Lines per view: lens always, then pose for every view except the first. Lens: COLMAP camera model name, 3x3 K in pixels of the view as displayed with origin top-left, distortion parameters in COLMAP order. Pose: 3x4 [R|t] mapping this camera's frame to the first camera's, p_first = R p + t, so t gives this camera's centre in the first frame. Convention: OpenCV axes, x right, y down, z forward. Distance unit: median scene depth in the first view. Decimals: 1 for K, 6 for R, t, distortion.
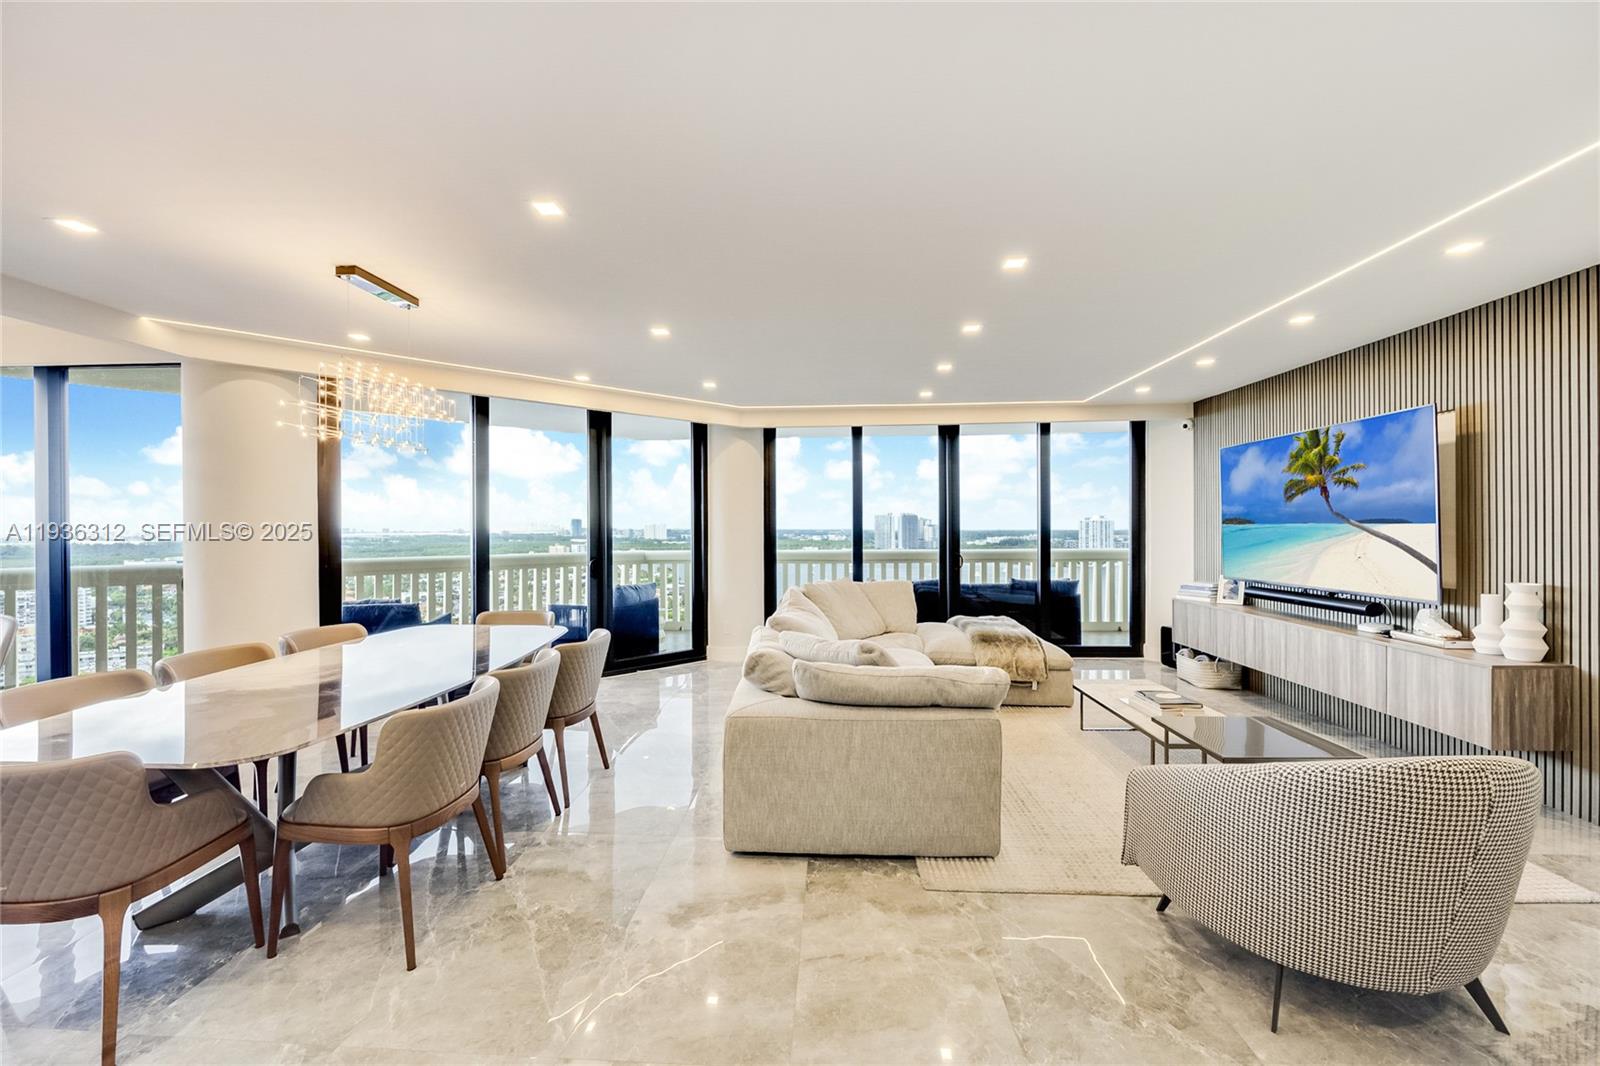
lens RADIAL K [[647.4, 0, 800.0], [0, 647.4, 533.0], [0, 0, 1]] dist [0.000623, -0.000316]
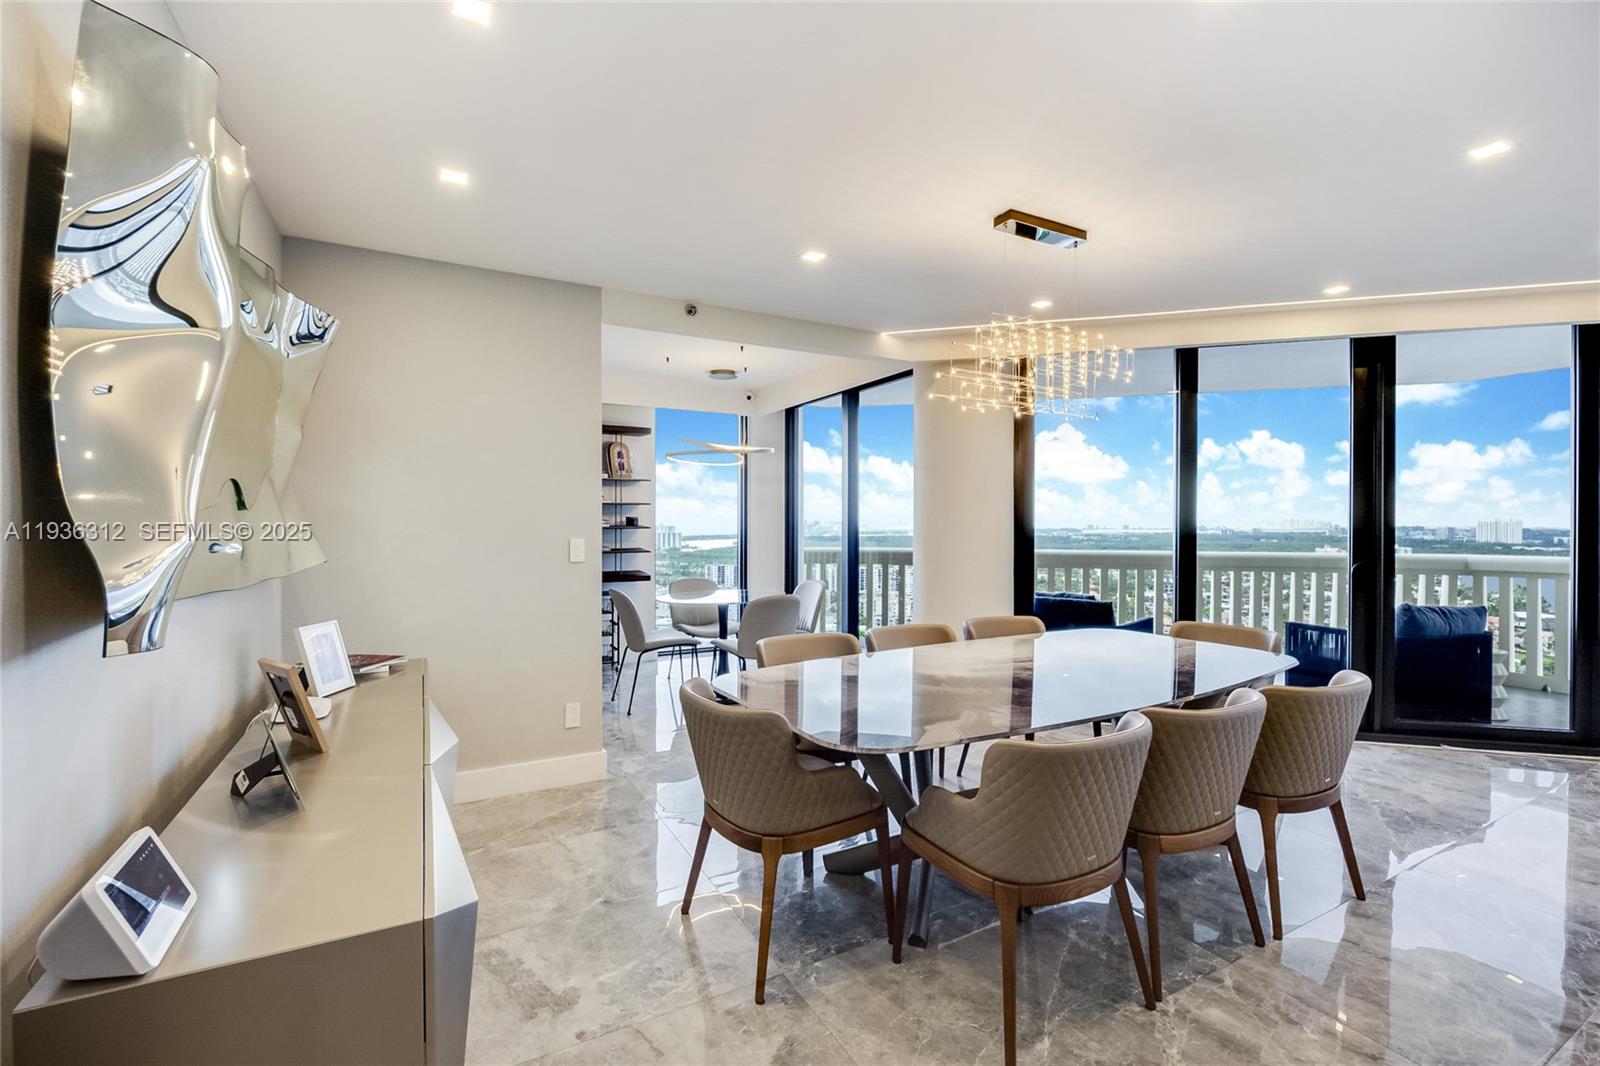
lens RADIAL K [[691.8, 0, 800.0], [0, 691.8, 533.0], [0, 0, 1]] dist [-0.003677, -0.000037]
pose [[0.529351, 0.013239, -0.848300, -0.024130], [-0.010885, 0.999902, 0.008813, 0.012938], [0.848333, 0.004569, 0.529443, 0.165128]]
